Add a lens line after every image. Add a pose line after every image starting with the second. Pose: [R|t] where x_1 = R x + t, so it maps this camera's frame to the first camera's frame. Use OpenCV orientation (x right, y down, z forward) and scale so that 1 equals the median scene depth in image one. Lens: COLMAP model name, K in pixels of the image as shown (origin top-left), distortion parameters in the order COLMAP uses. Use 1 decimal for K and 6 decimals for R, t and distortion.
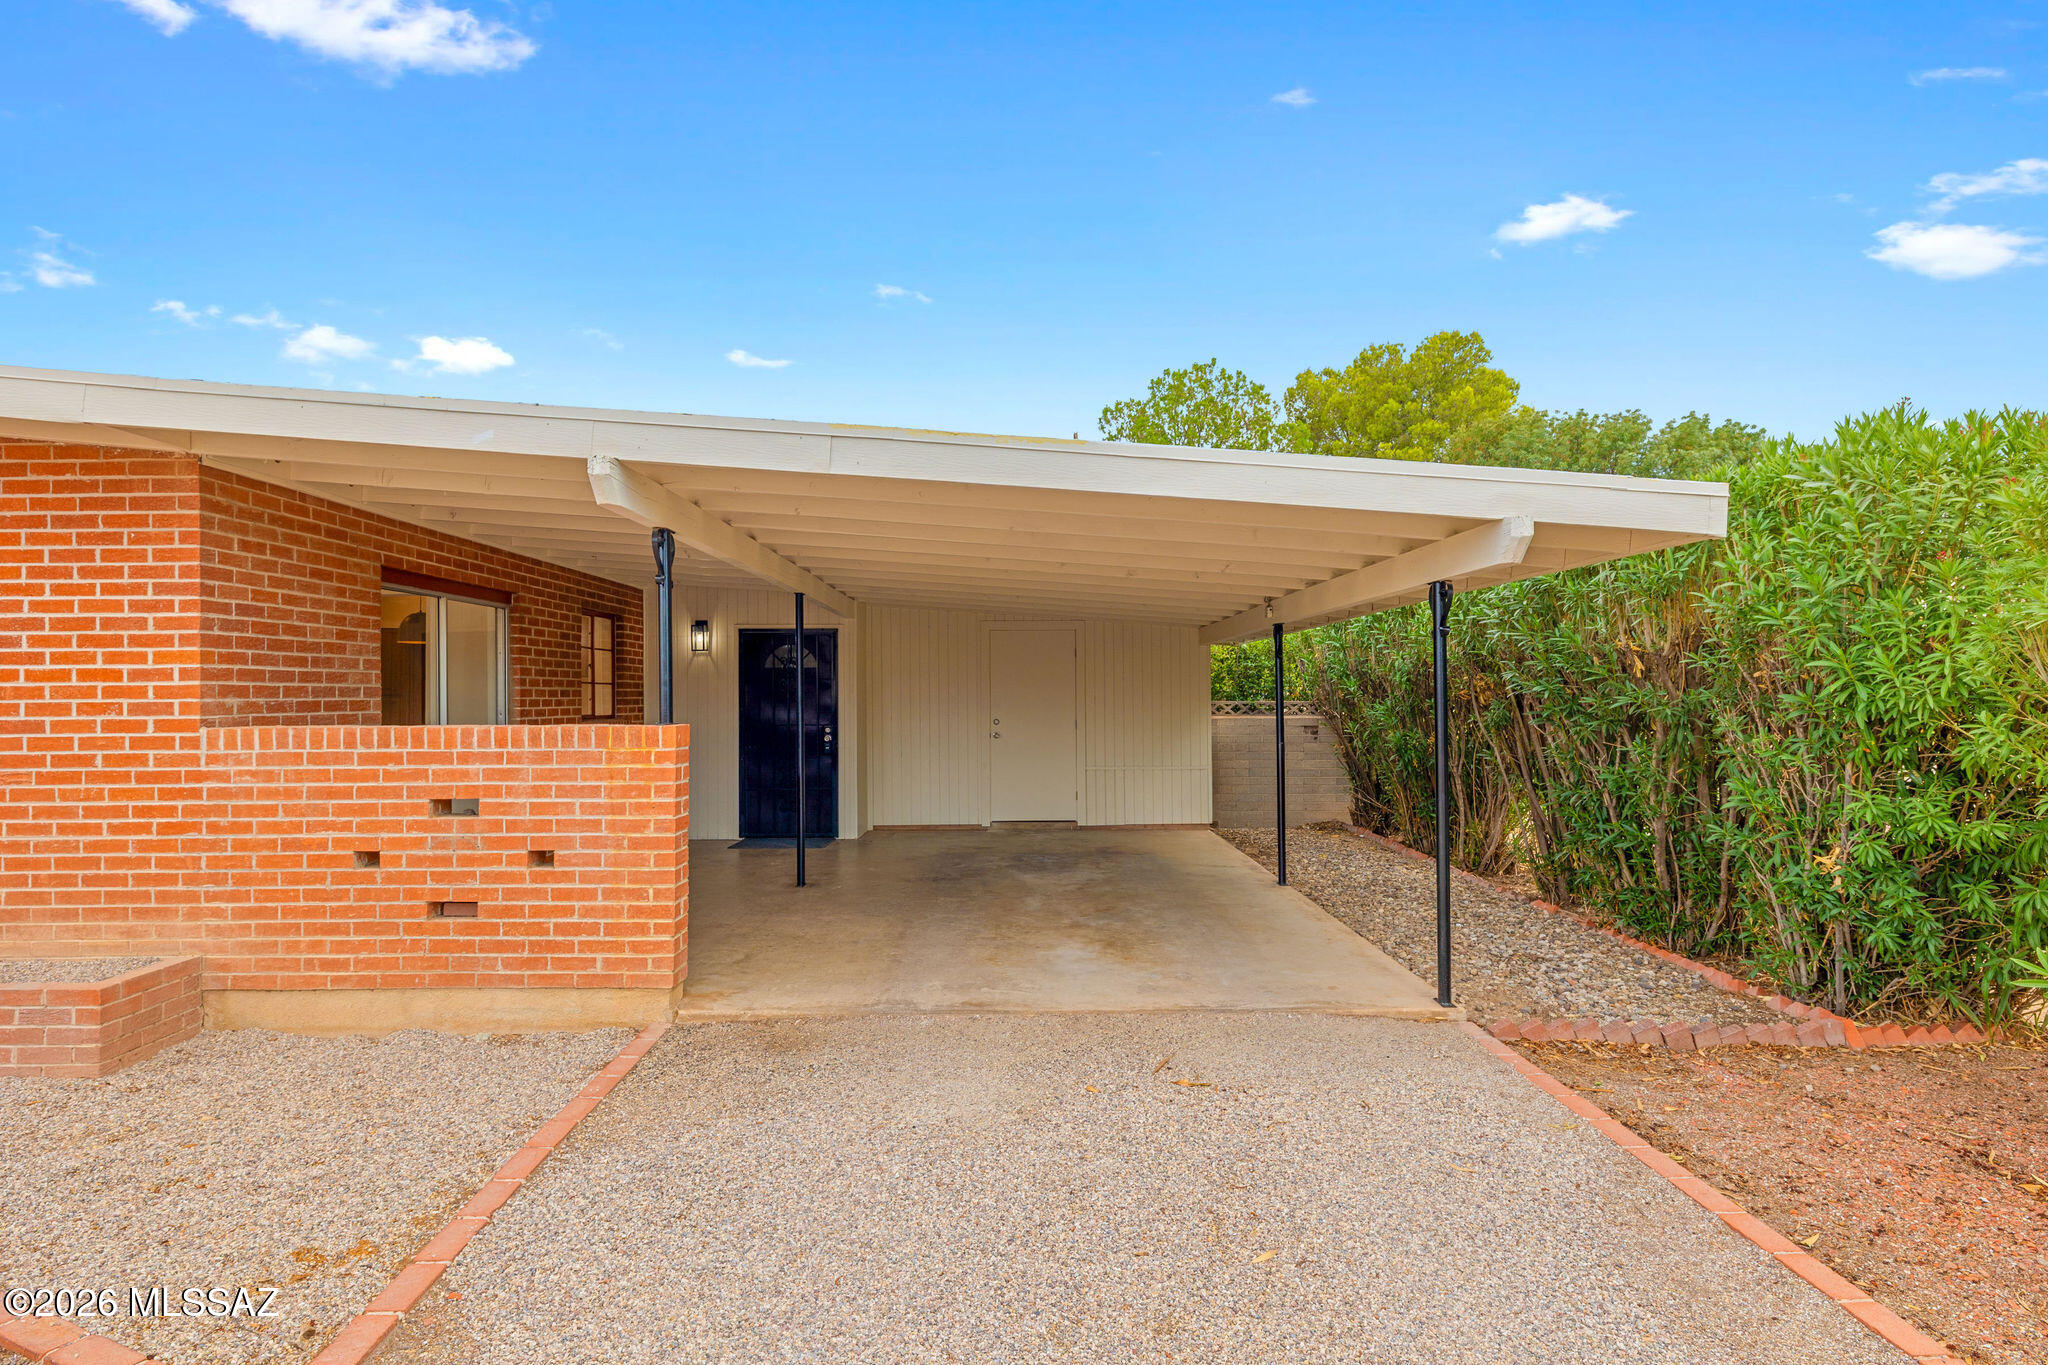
lens RADIAL K [[1063.9, 0, 1032.9], [0, 1063.9, 690.0], [0, 0, 1]] dist [-0.000426, -0.000077]
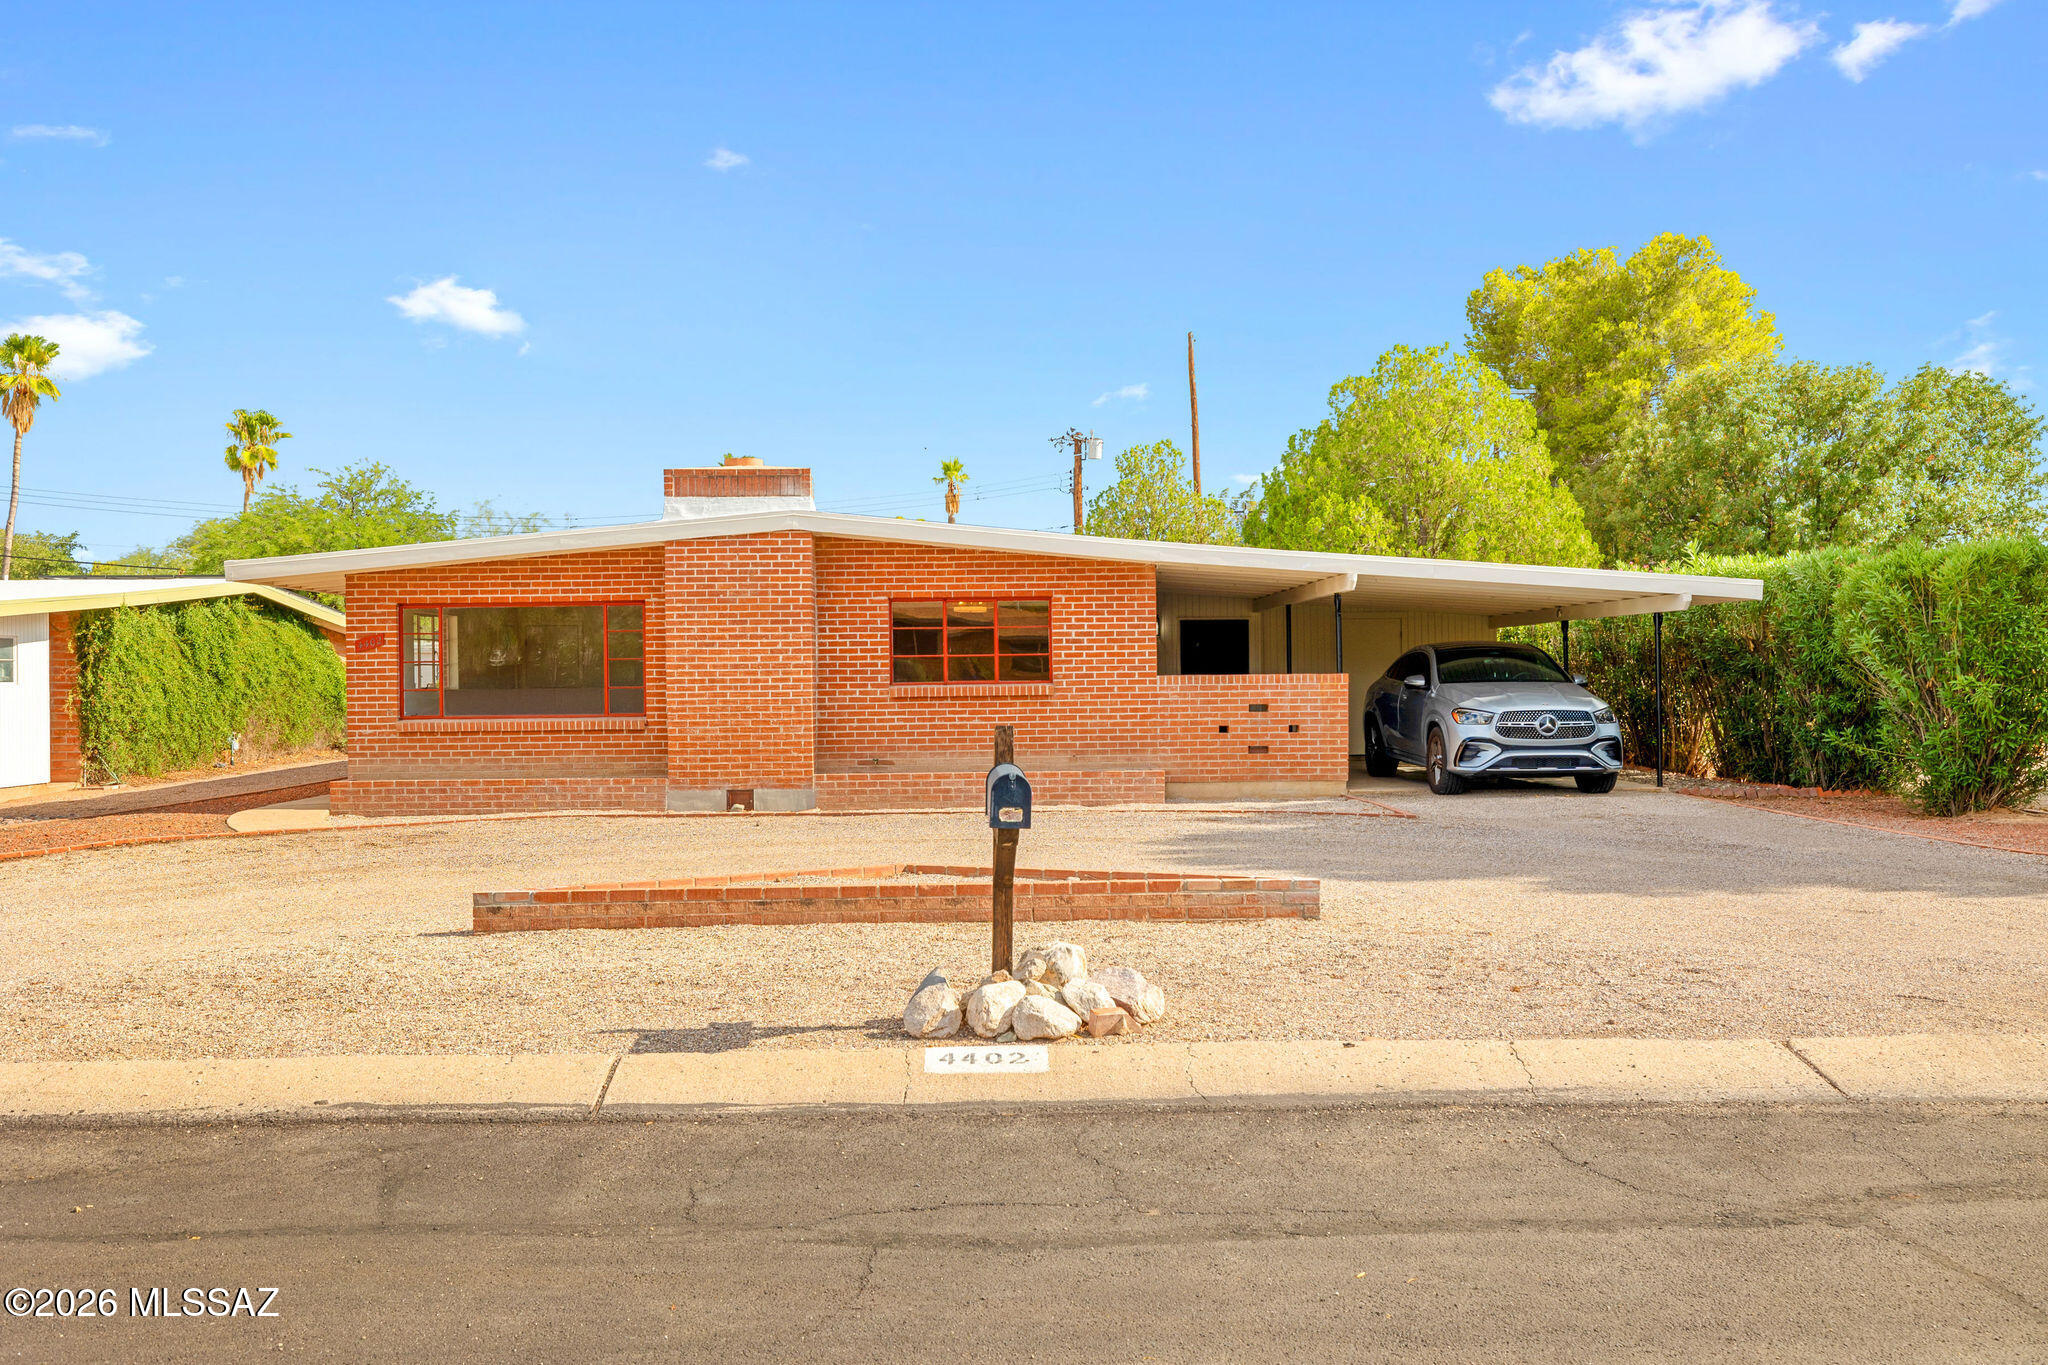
lens RADIAL K [[1806.2, 0, 1018.5], [0, 1806.2, 679.1], [0, 0, 1]] dist [0.006766, -0.004996]
pose [[0.999746, -0.005393, 0.021905, -0.788031], [0.005278, 0.999972, 0.005279, 0.012883], [-0.021933, -0.005162, 0.999746, -2.089660]]
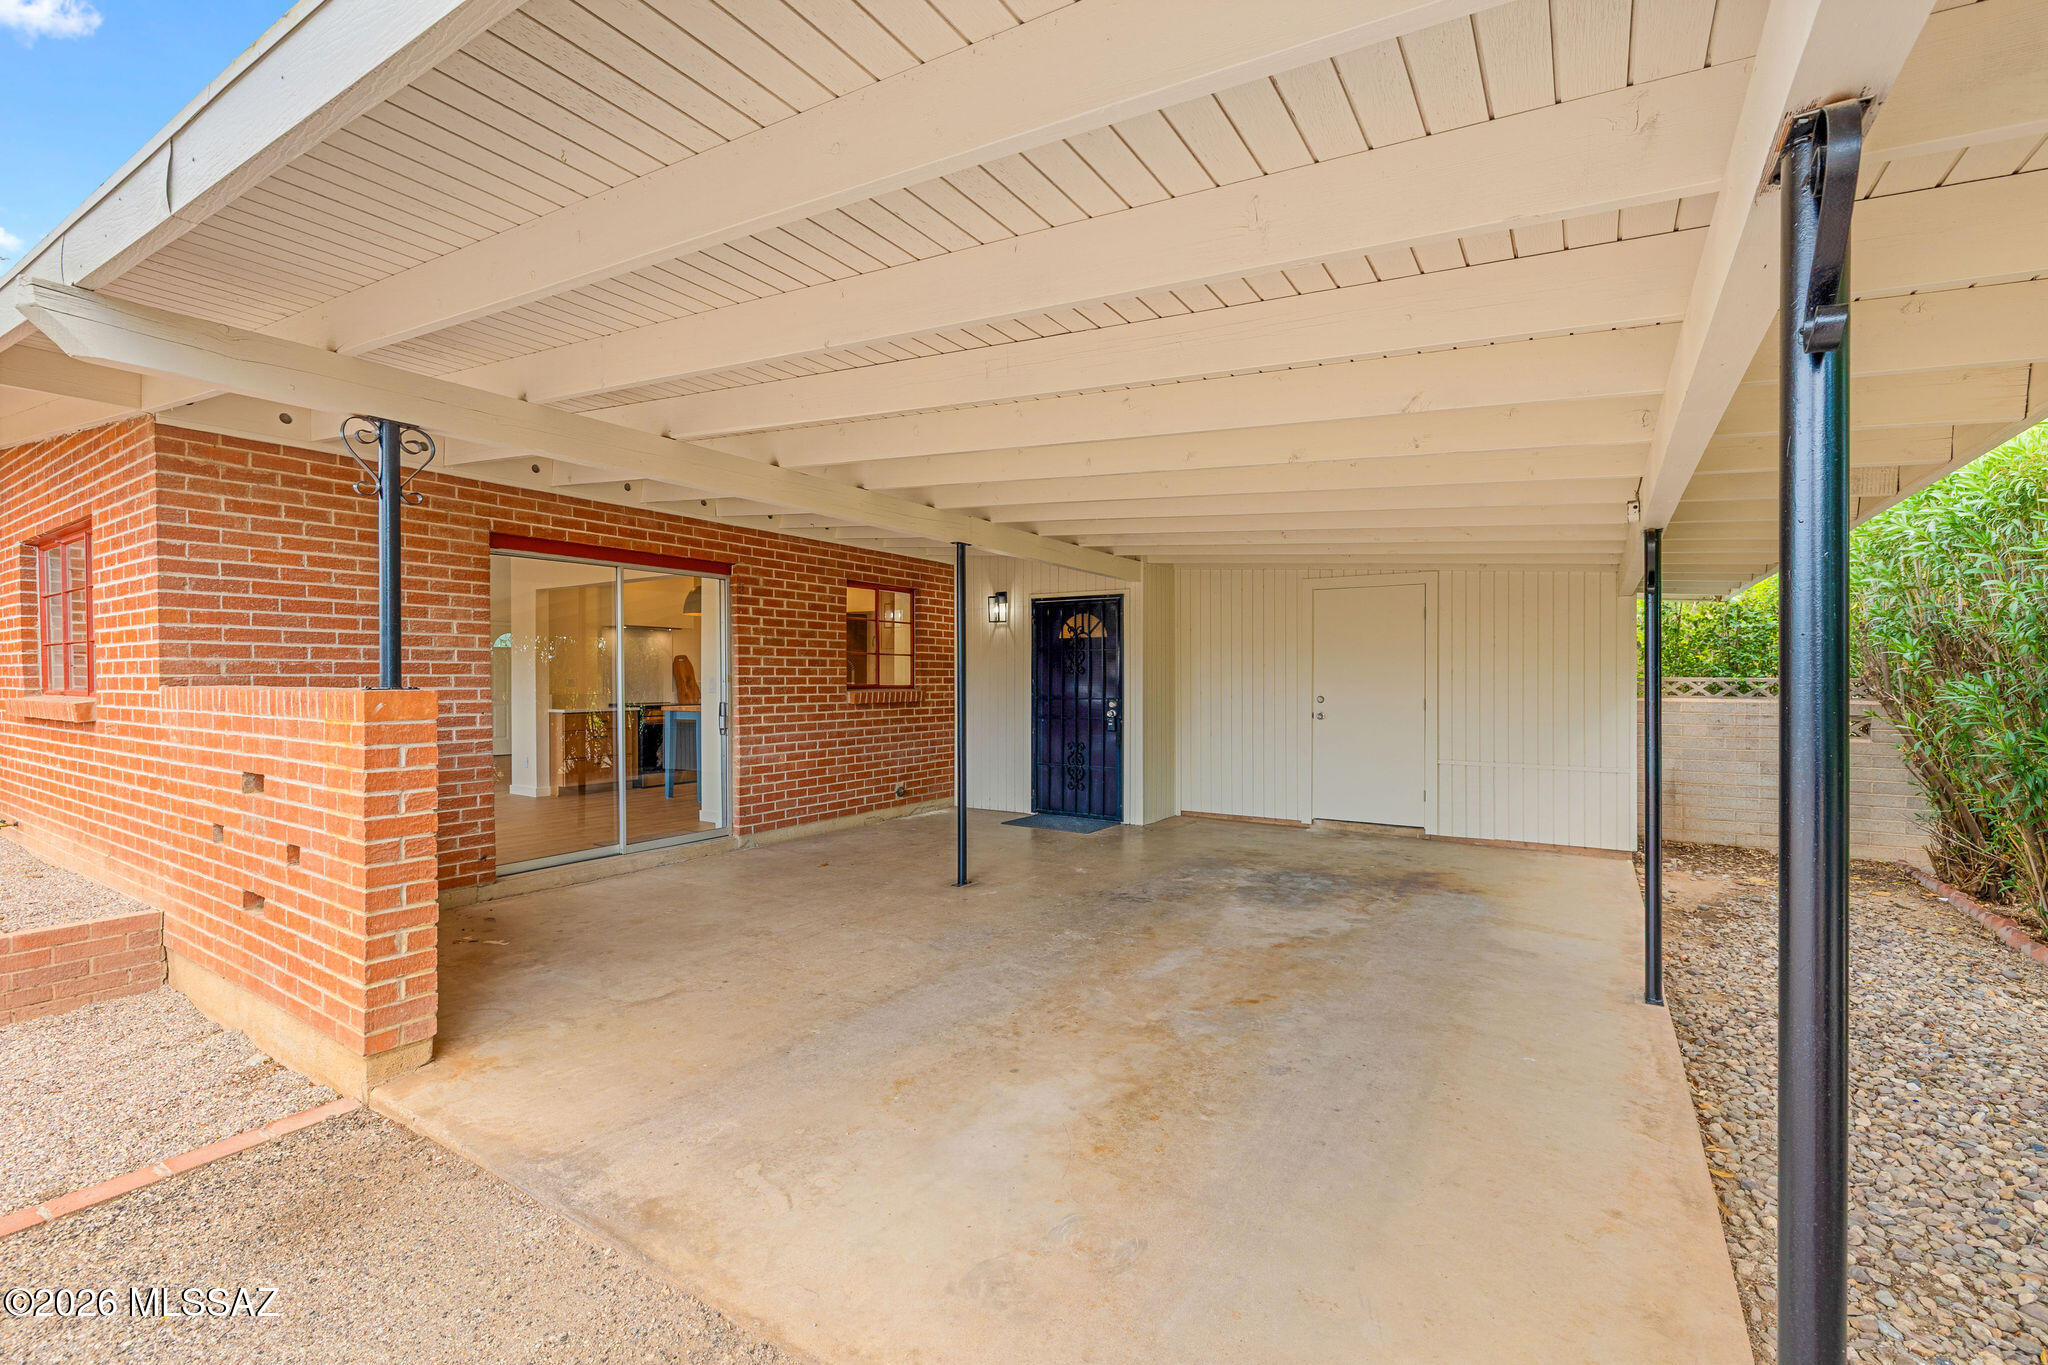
lens RADIAL K [[873.8, 0, 1015.6], [0, 873.8, 686.3], [0, 0, 1]] dist [0.000303, -0.000140]
pose [[0.837326, 0.011997, -0.546572, 0.230263], [-0.002155, 0.999824, 0.018644, 0.012242], [0.546699, -0.014433, 0.837205, 0.496097]]
